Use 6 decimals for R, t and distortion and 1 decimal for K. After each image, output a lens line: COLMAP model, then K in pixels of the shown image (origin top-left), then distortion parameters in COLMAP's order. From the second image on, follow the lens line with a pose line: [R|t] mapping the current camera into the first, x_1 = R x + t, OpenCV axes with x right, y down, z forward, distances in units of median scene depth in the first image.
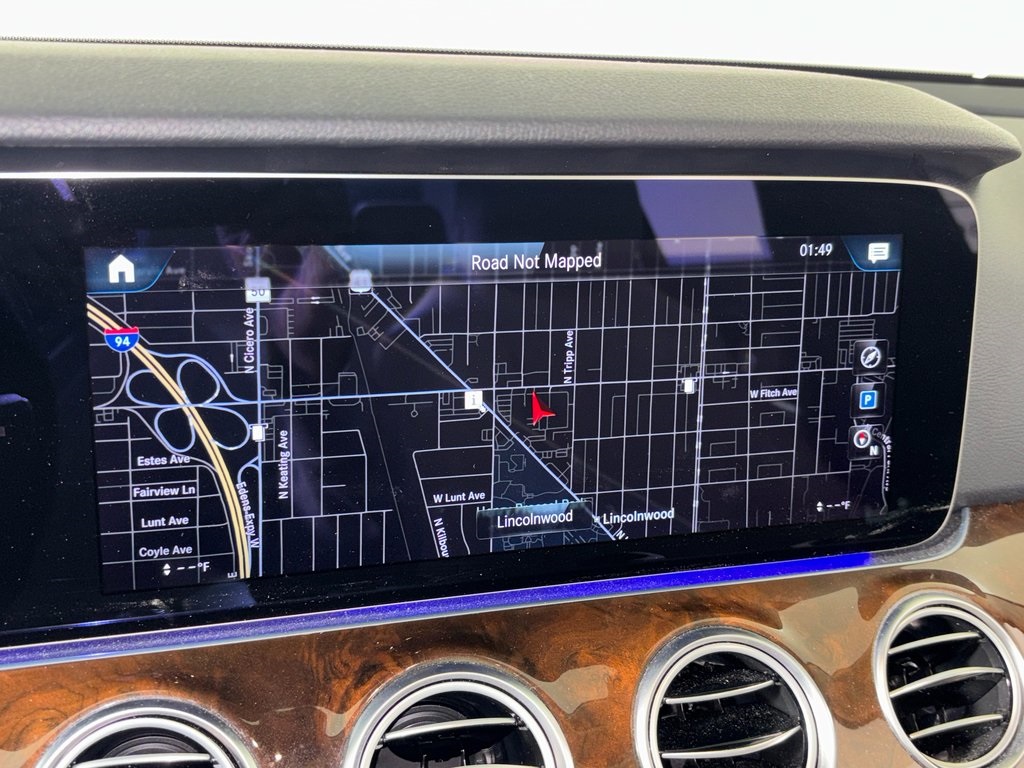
lens RADIAL K [[1187.5, 0, 506.9], [0, 1187.5, 383.5], [0, 0, 1]] dist [0.001113, 0.000000]
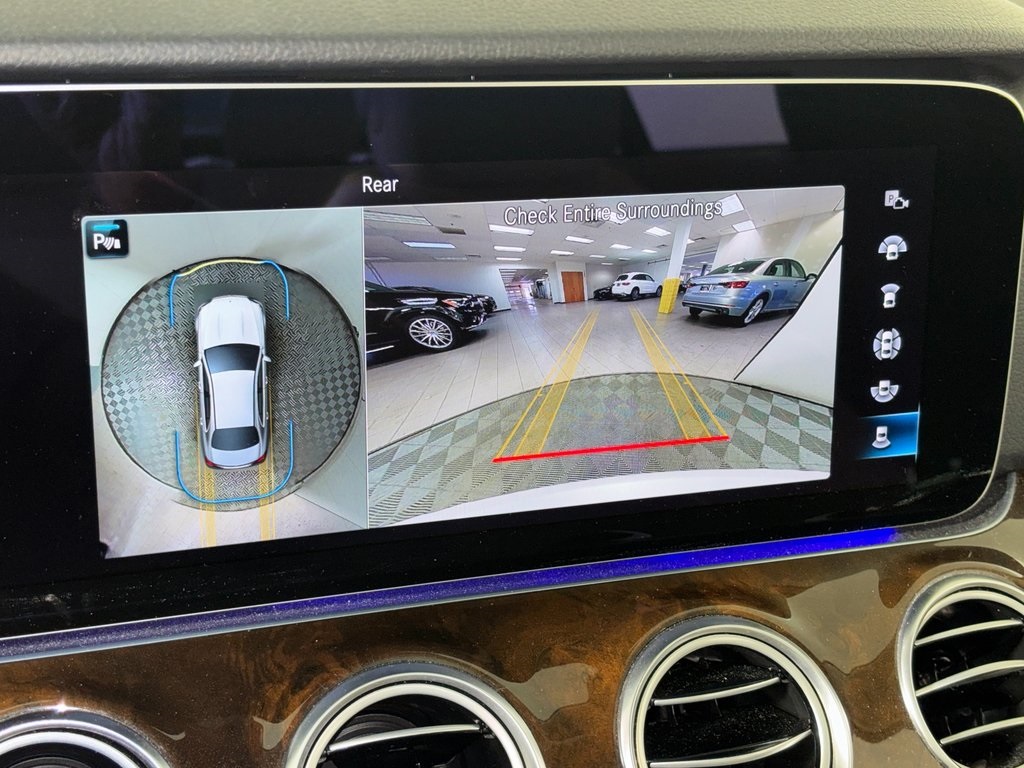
lens RADIAL K [[1642.7, 0, 513.6], [0, 1642.7, 384.8], [0, 0, 1]] dist [0.026572, 0.000000]
pose [[0.998780, -0.009449, 0.048464, -0.023518], [0.006942, 0.998642, 0.051626, -0.024348], [-0.048886, -0.051226, 0.997490, -0.171123]]
